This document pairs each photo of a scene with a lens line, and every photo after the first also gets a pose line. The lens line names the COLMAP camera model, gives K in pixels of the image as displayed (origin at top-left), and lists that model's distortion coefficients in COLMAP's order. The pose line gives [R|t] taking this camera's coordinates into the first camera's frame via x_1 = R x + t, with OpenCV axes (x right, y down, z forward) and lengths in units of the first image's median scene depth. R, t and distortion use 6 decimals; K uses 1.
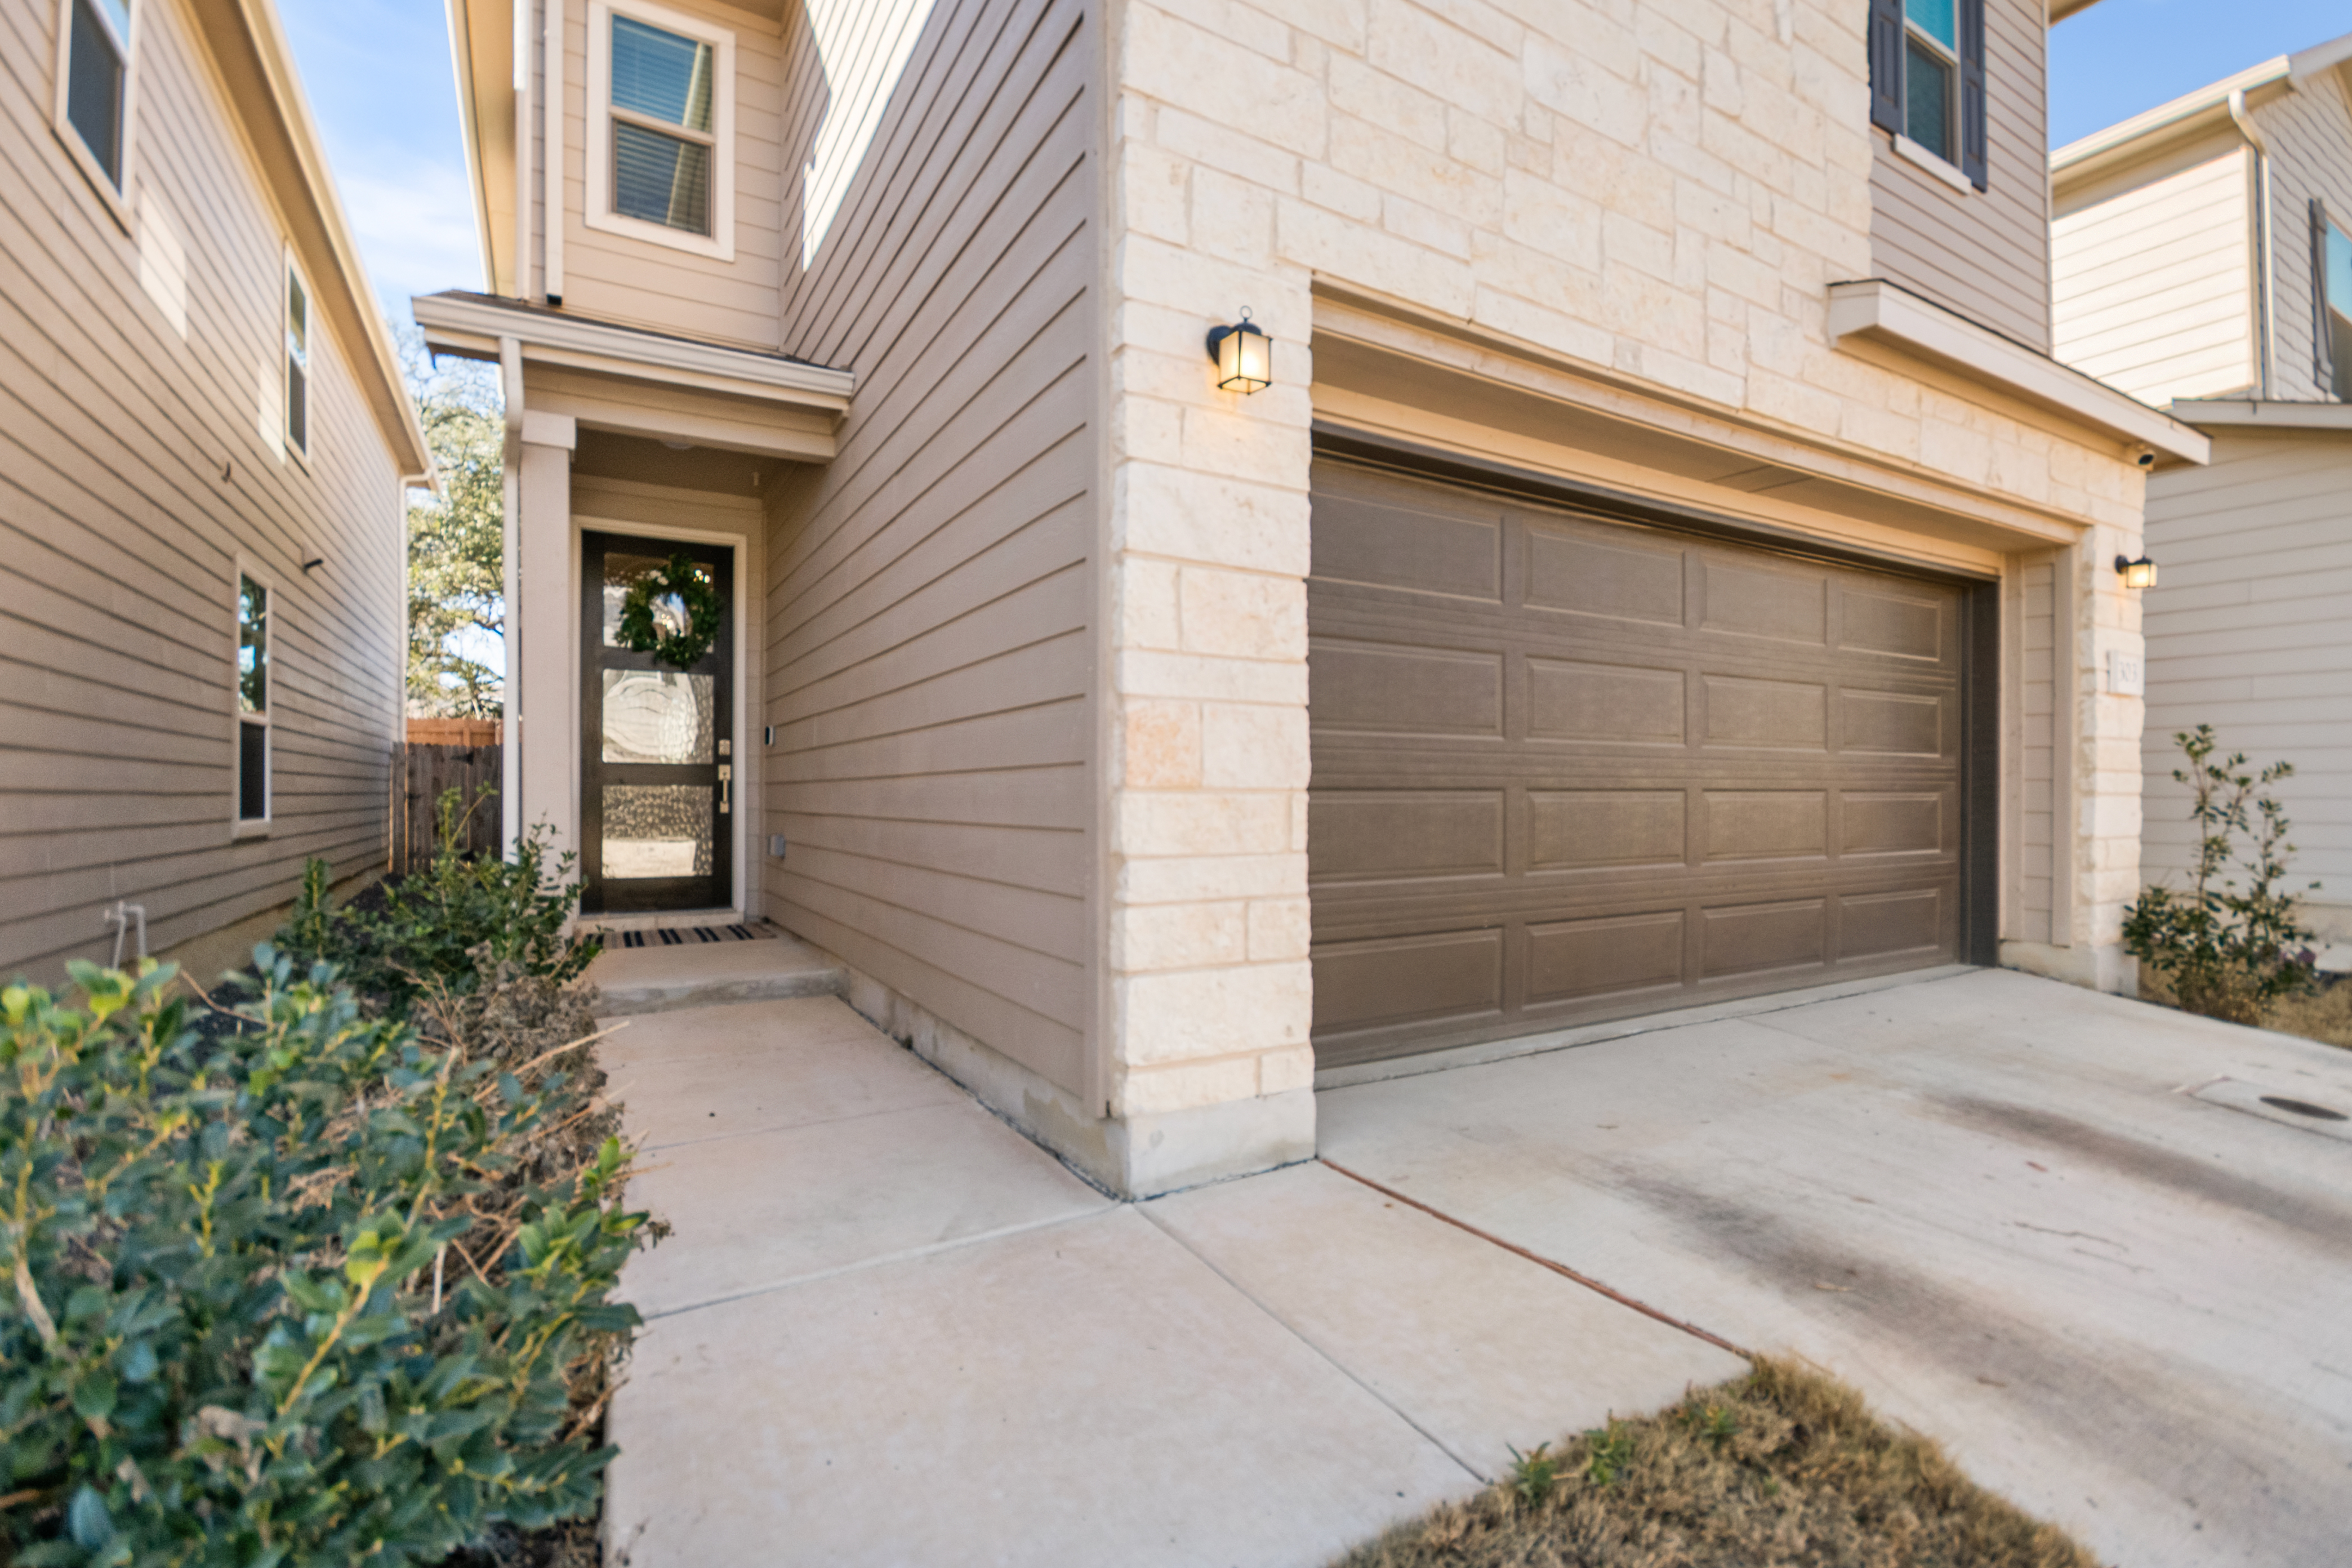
lens RADIAL K [[1058.0, 0, 1229.5], [0, 1058.0, 788.9], [0, 0, 1]] dist [0.022408, -0.008340]
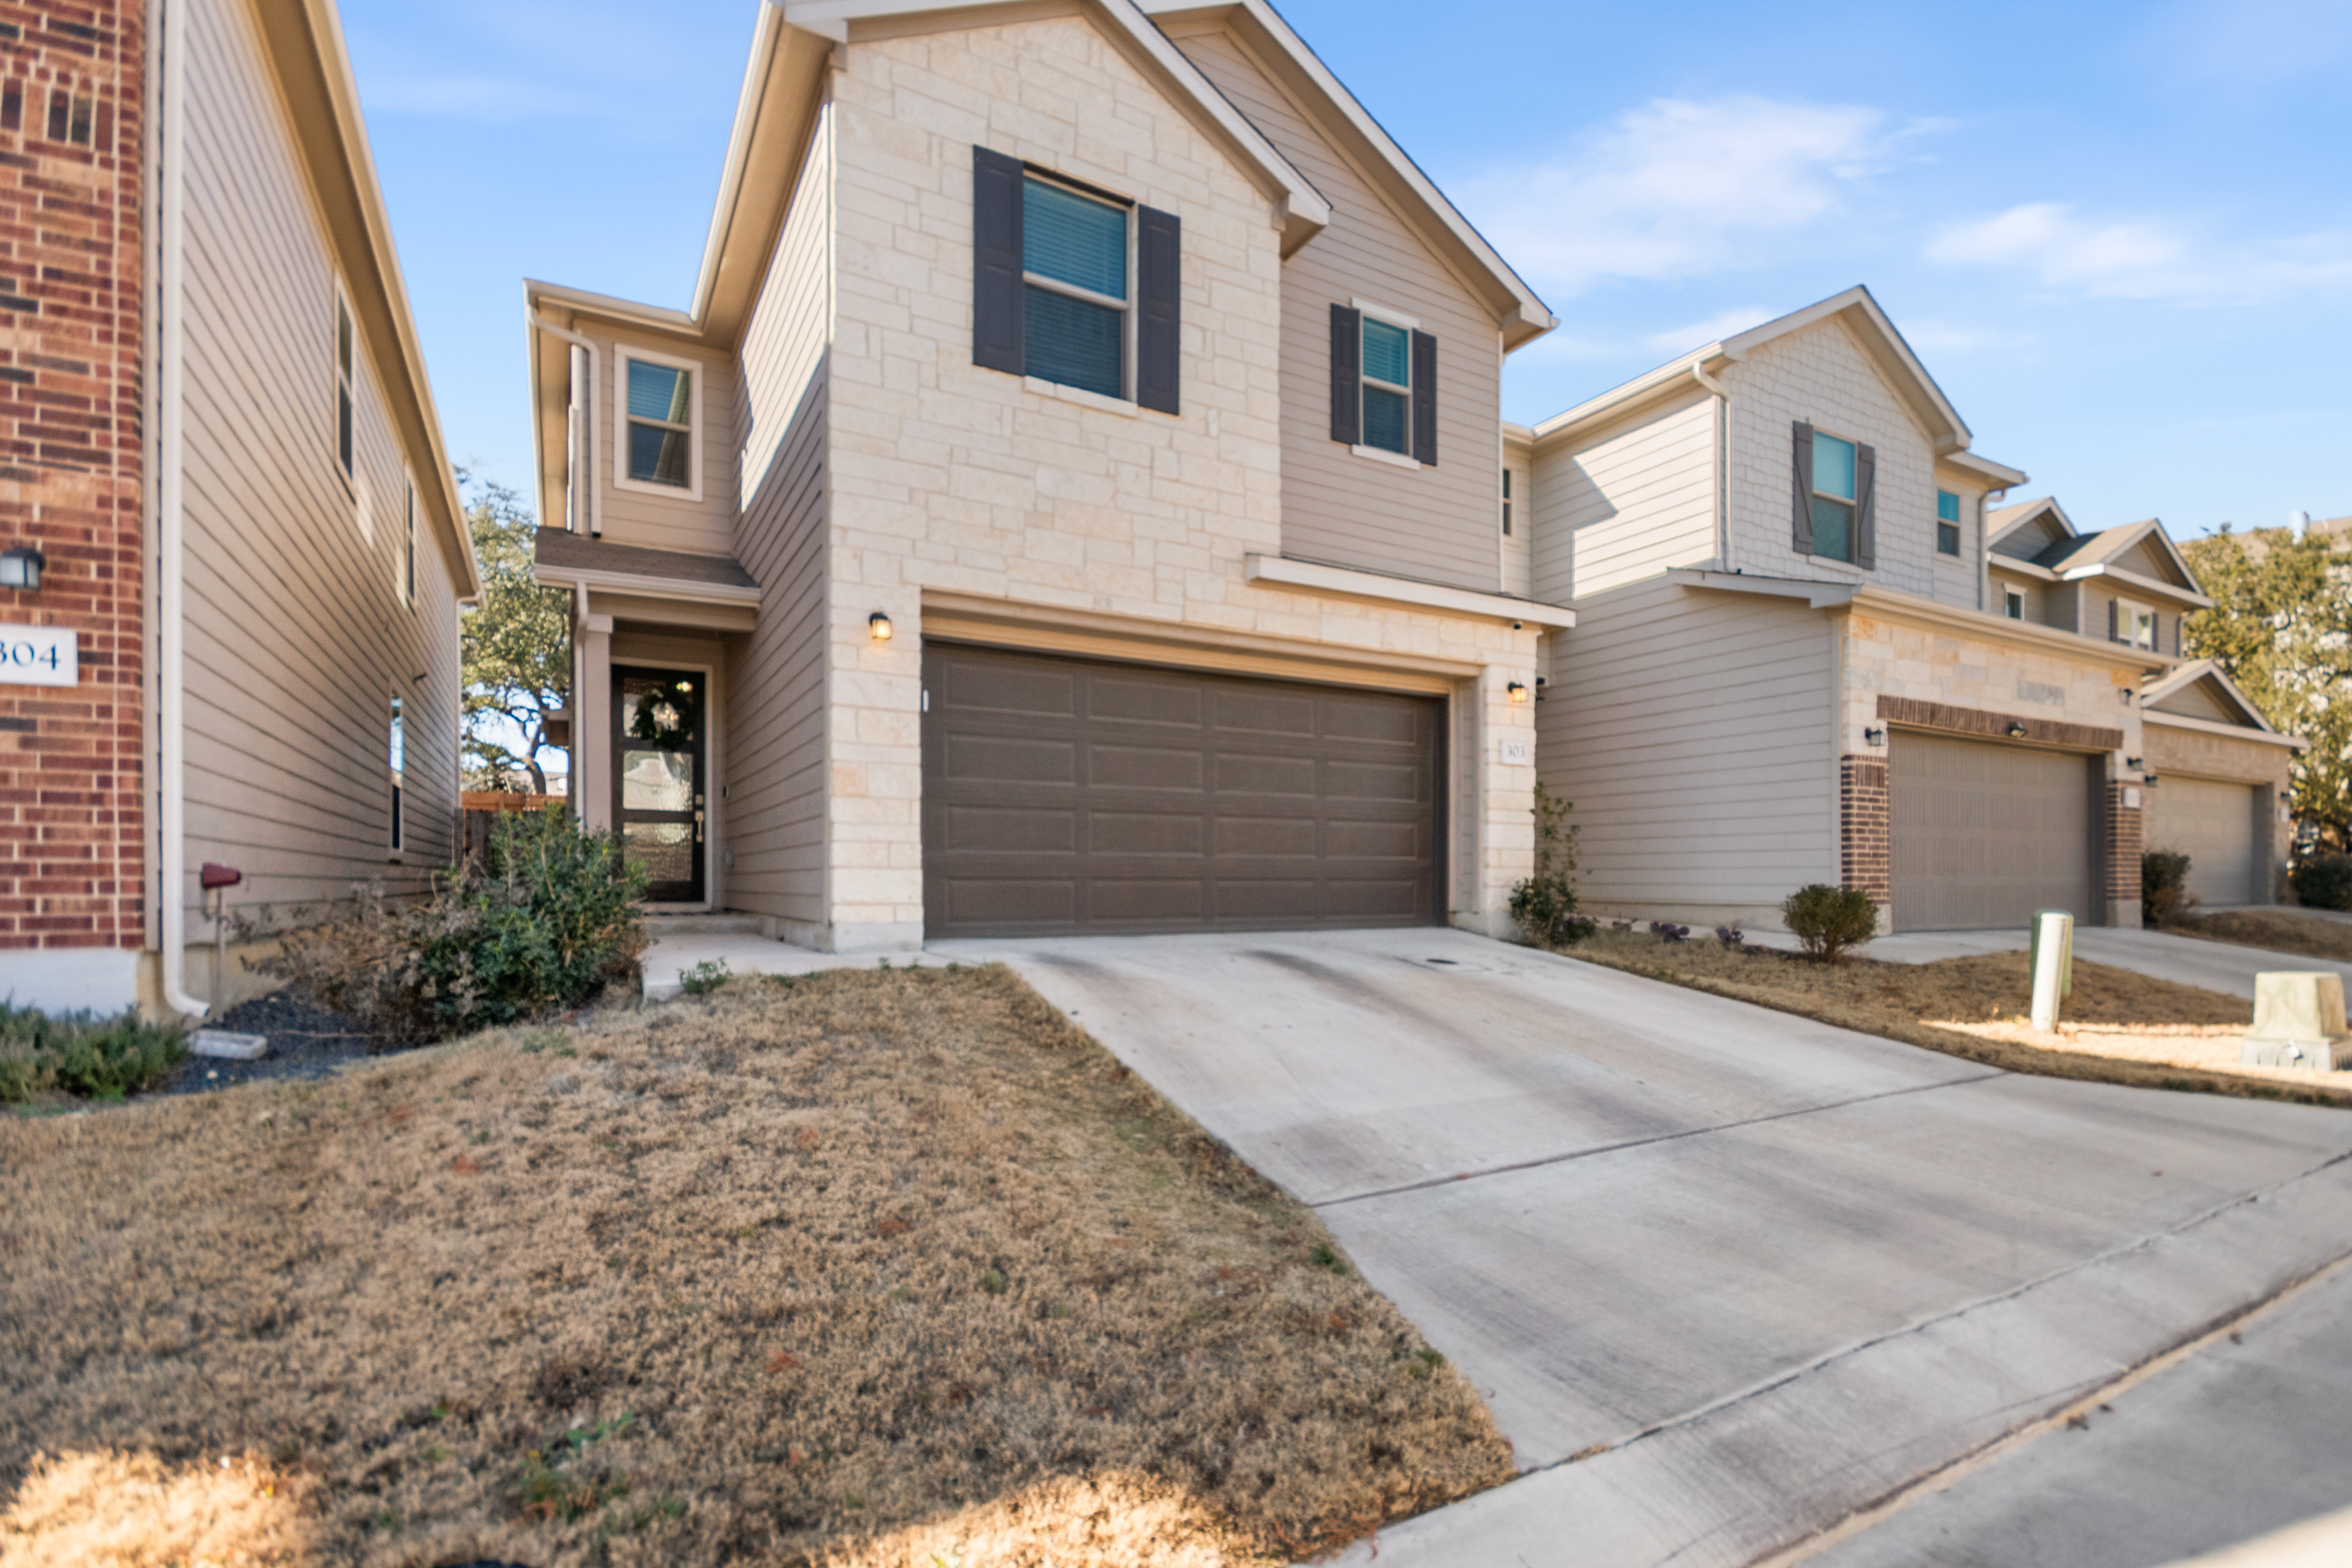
lens RADIAL K [[1058.0, 0, 1198.2], [0, 1058.0, 882.8], [0, 0, 1]] dist [0.022408, -0.008340]
pose [[0.999644, 0.001511, -0.026635, 0.365433], [-0.001191, 0.999927, 0.012026, 0.076038], [0.026652, -0.011990, 0.999573, -0.664789]]
